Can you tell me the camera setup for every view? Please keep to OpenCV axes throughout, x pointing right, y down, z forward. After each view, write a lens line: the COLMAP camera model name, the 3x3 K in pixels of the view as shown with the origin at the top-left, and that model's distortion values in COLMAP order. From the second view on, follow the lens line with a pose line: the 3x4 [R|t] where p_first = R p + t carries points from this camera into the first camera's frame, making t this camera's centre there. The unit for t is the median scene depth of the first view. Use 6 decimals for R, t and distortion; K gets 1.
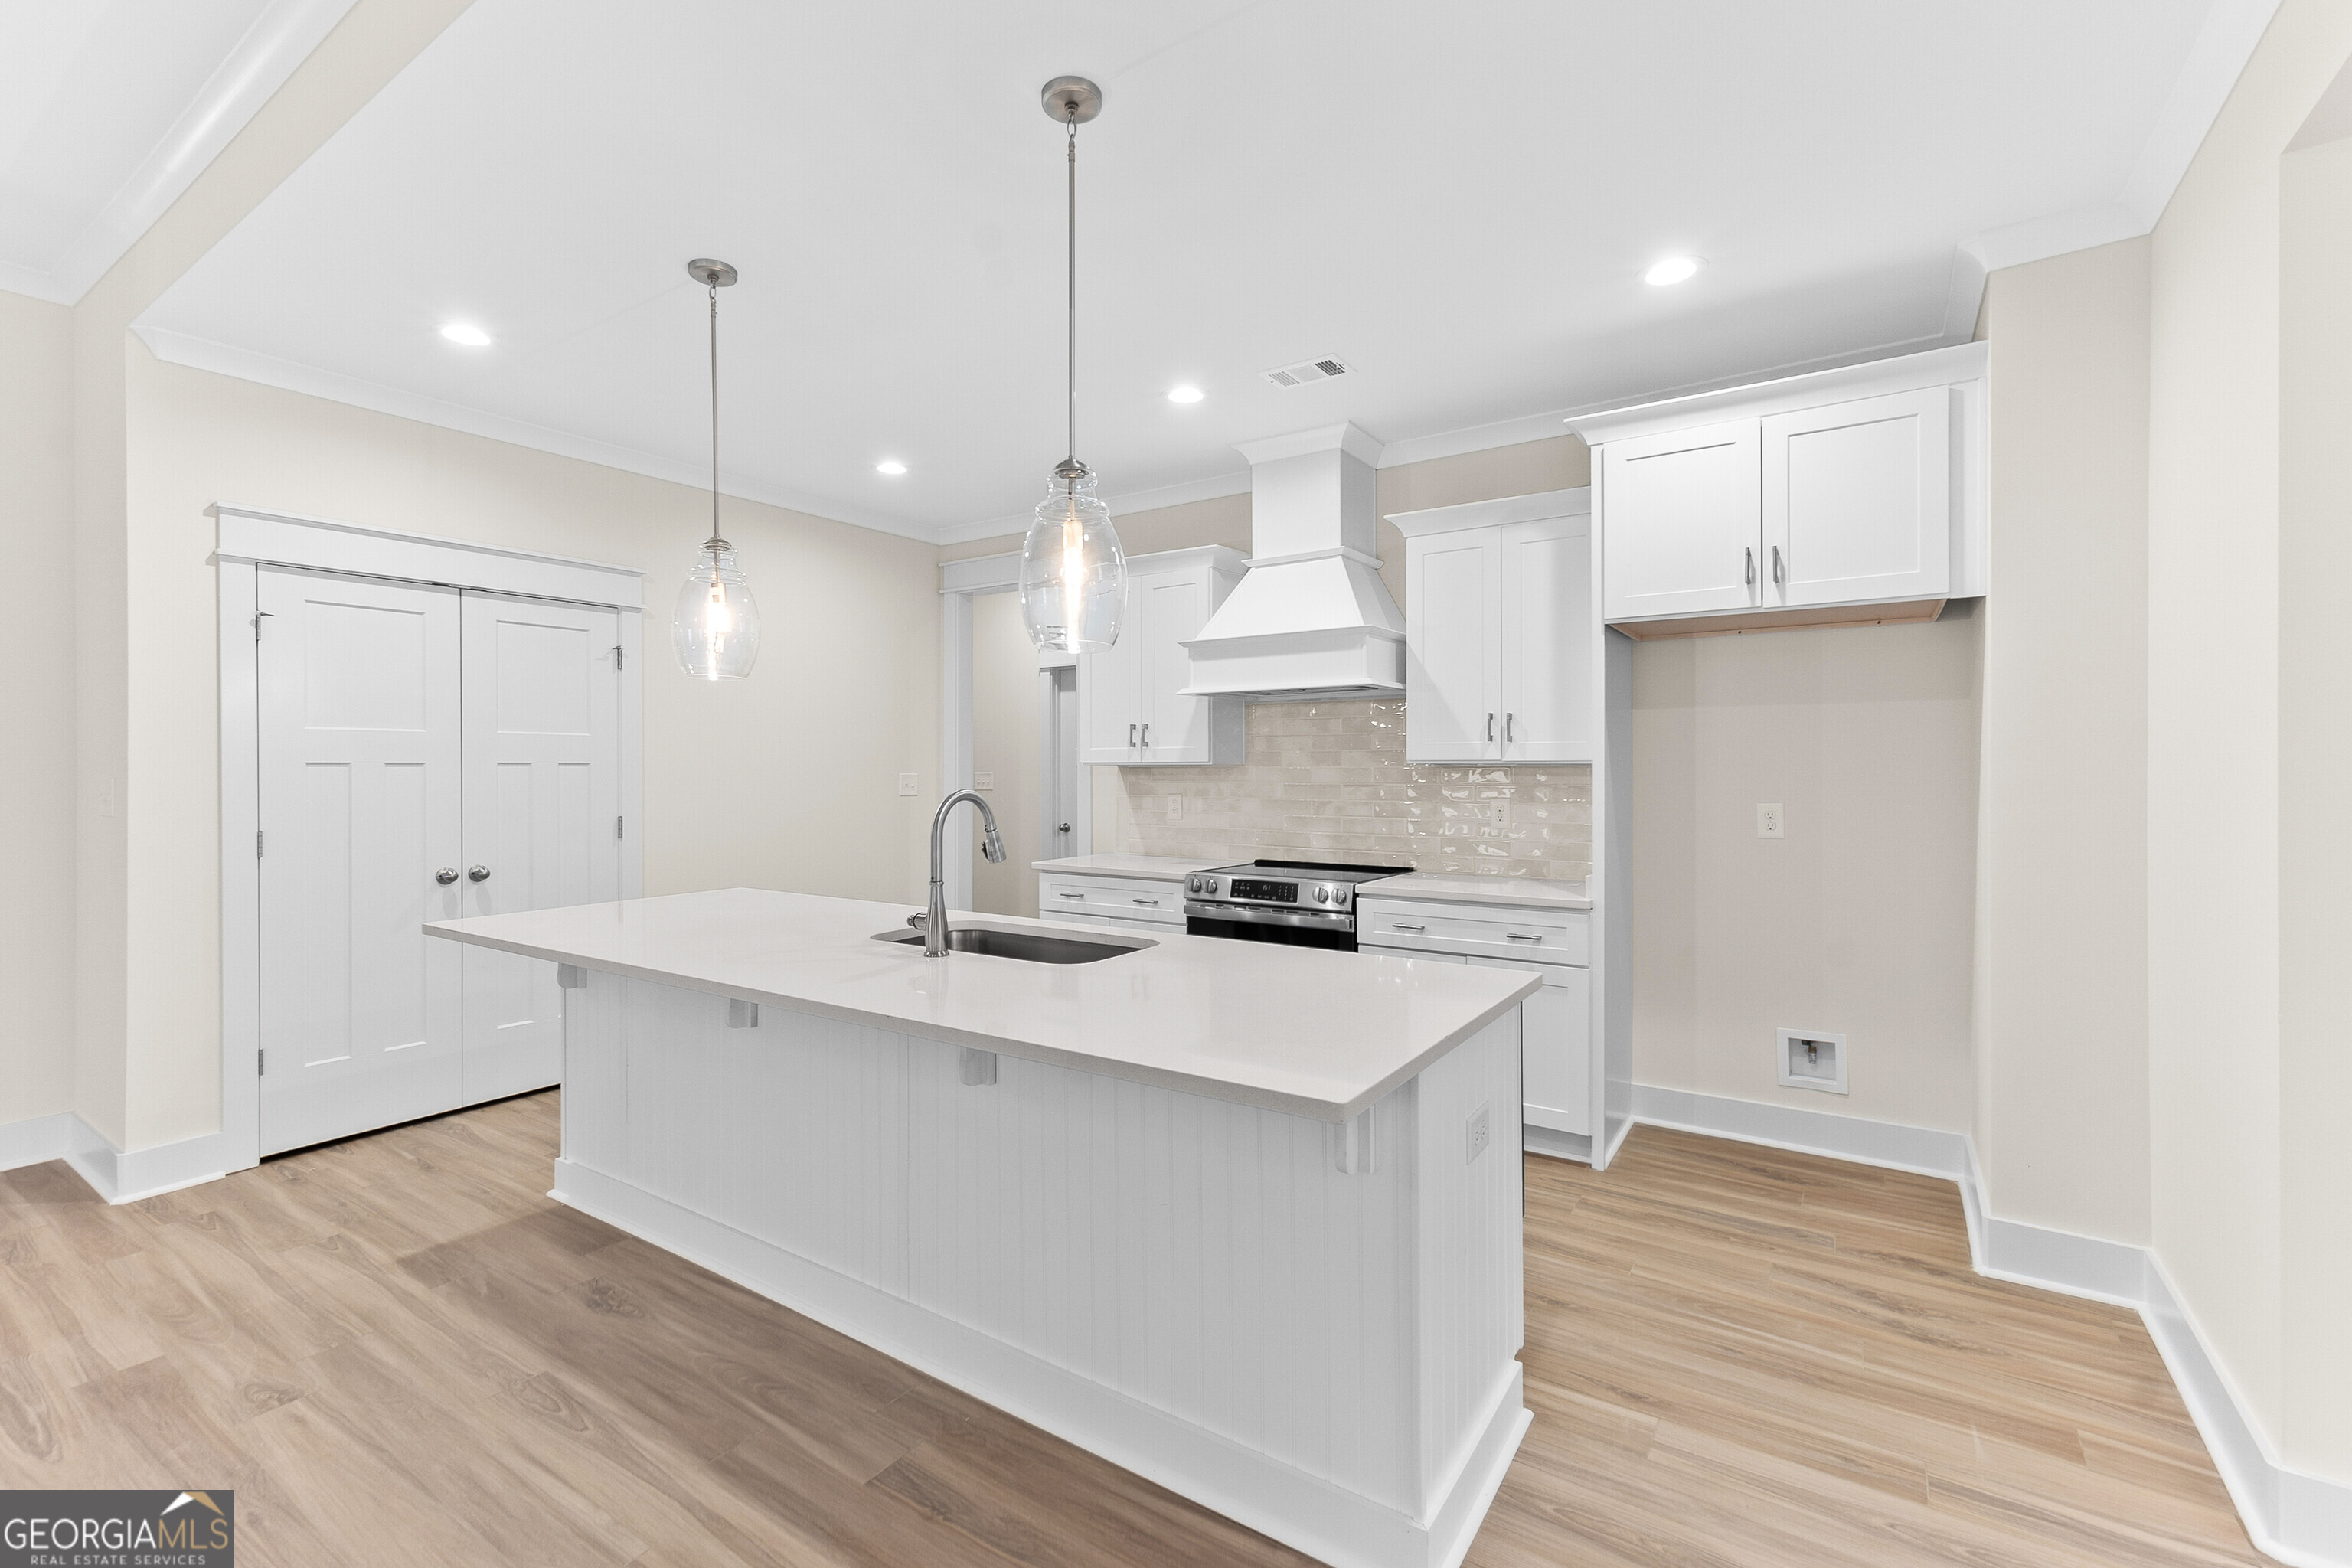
lens RADIAL K [[1030.3, 0, 1154.7], [0, 1030.3, 761.7], [0, 0, 1]] dist [0.002146, 0.004201]
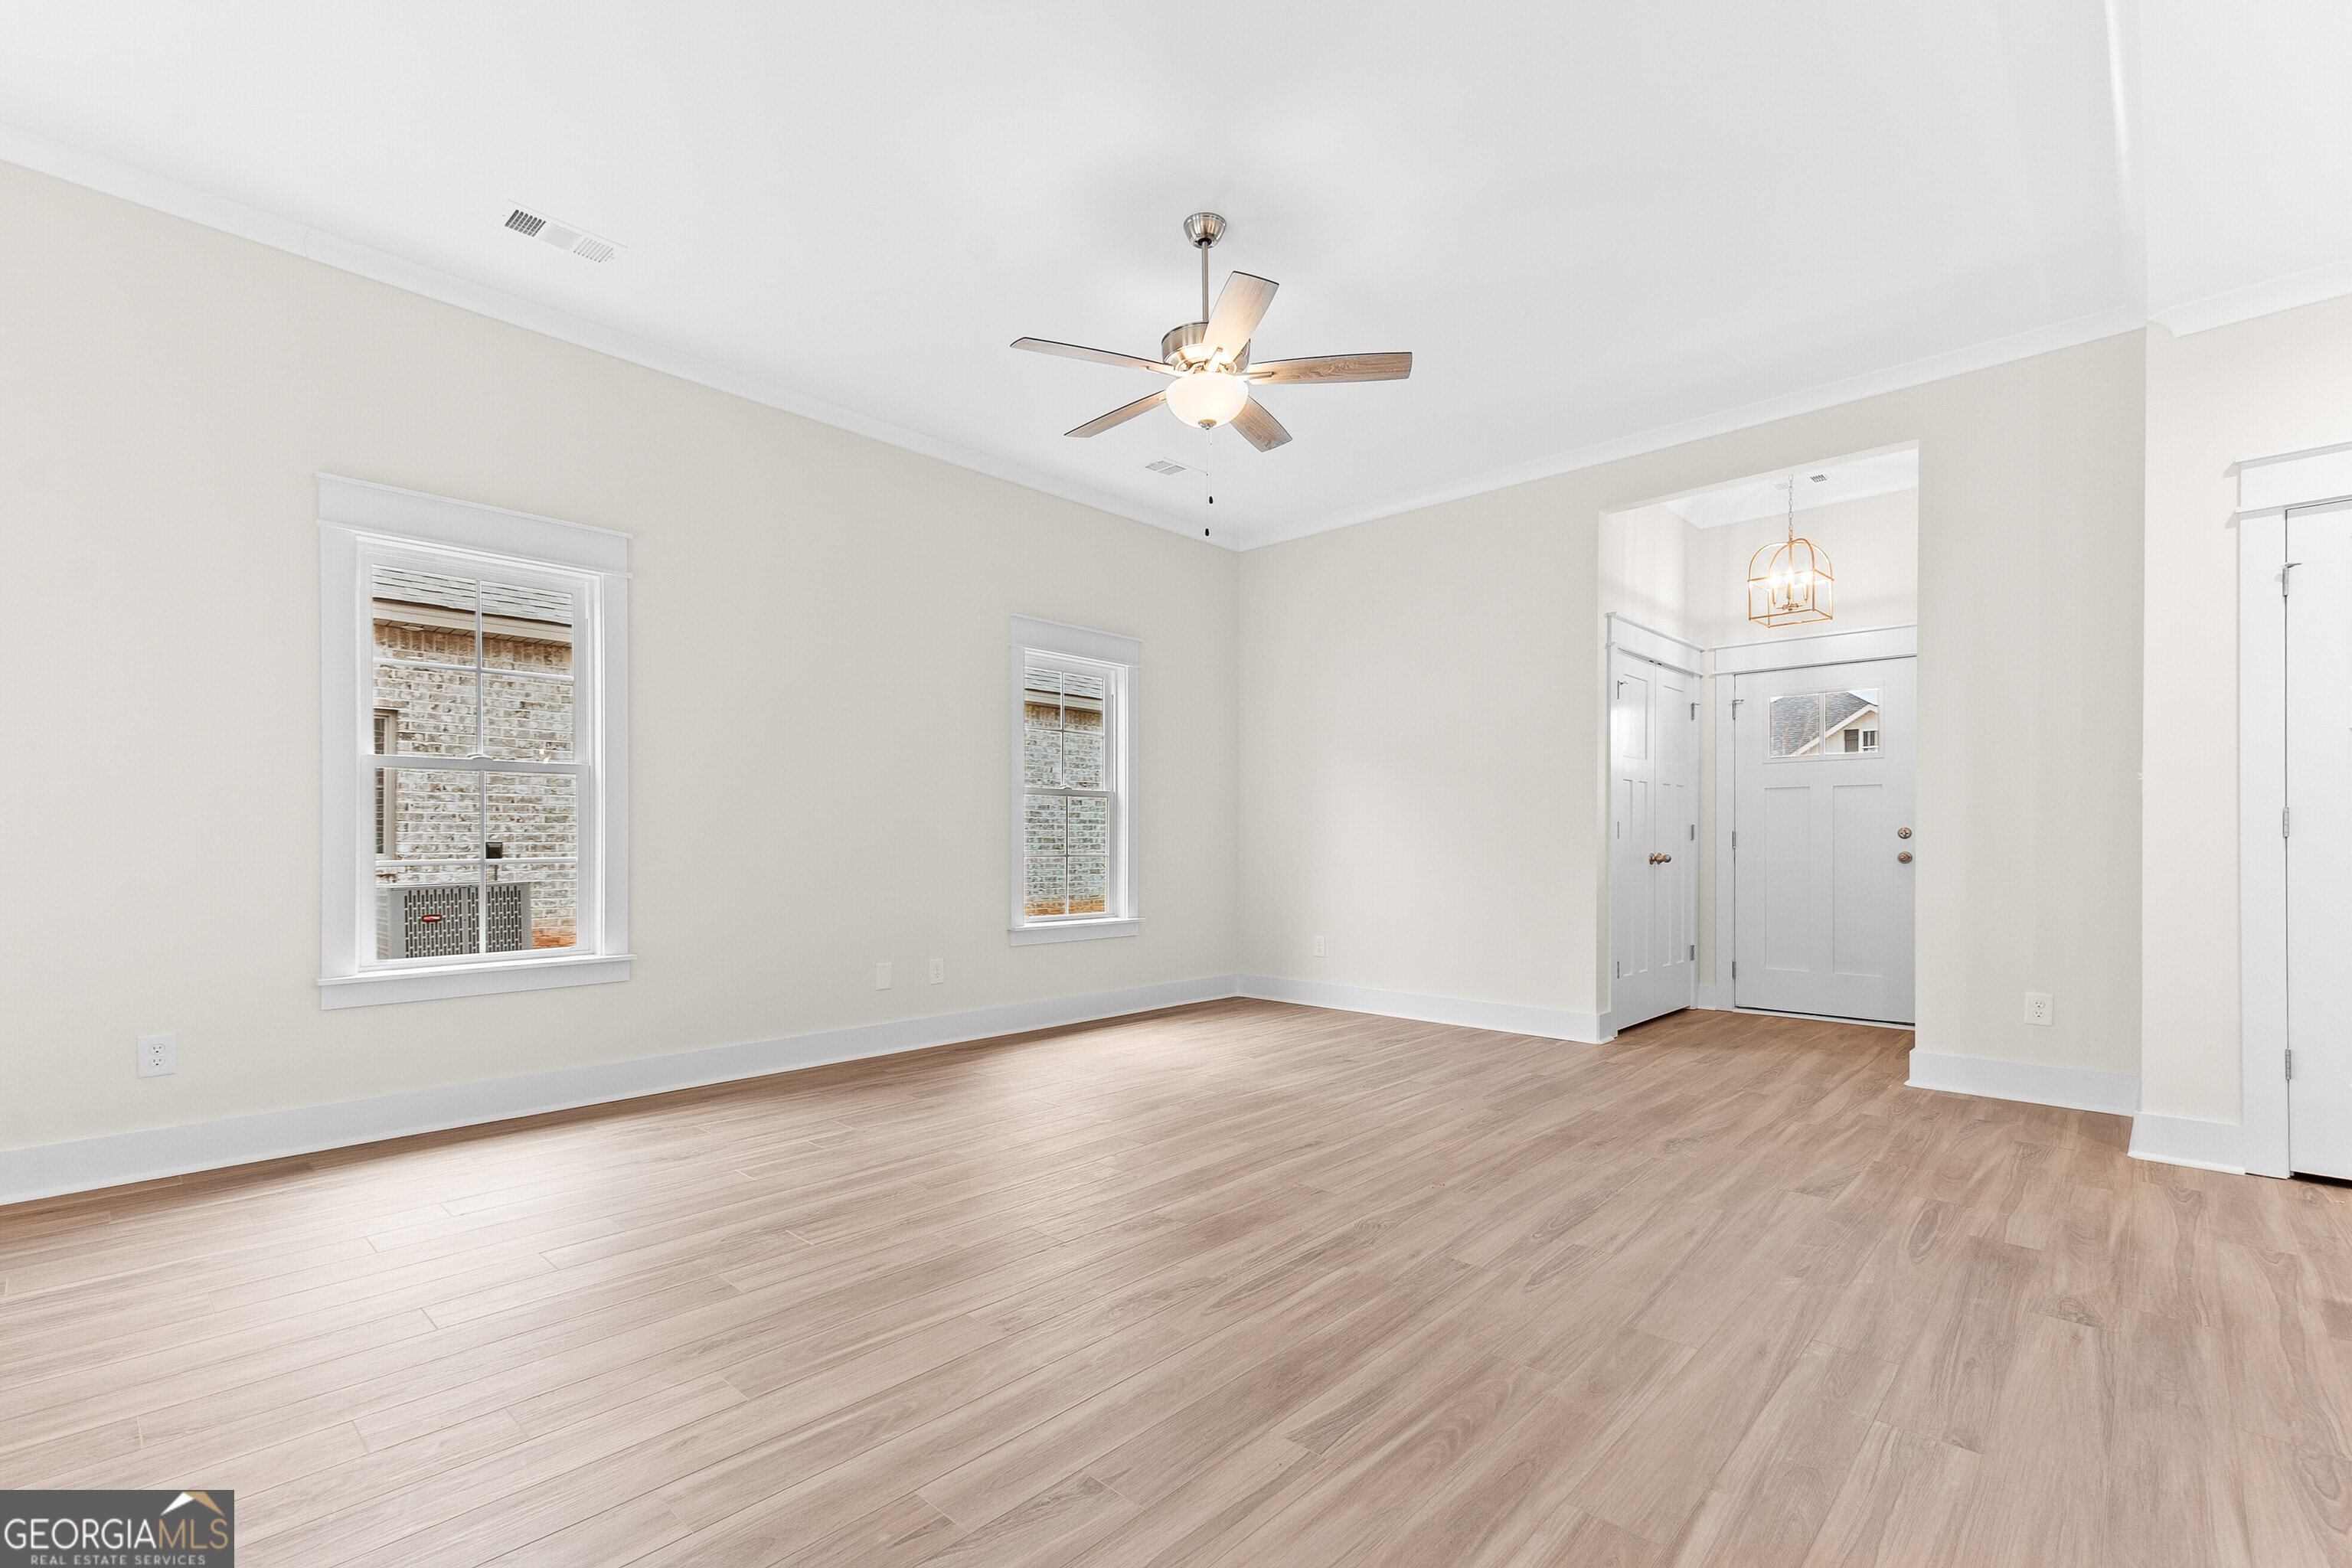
lens RADIAL K [[1030.3, 0, 1167.1], [0, 1030.3, 858.5], [0, 0, 1]] dist [0.002146, 0.004201]
pose [[-0.159654, 0.016200, -0.987040, 0.192622], [0.004486, 0.999867, 0.015684, 0.095109], [0.987163, -0.001924, -0.159705, 0.185166]]
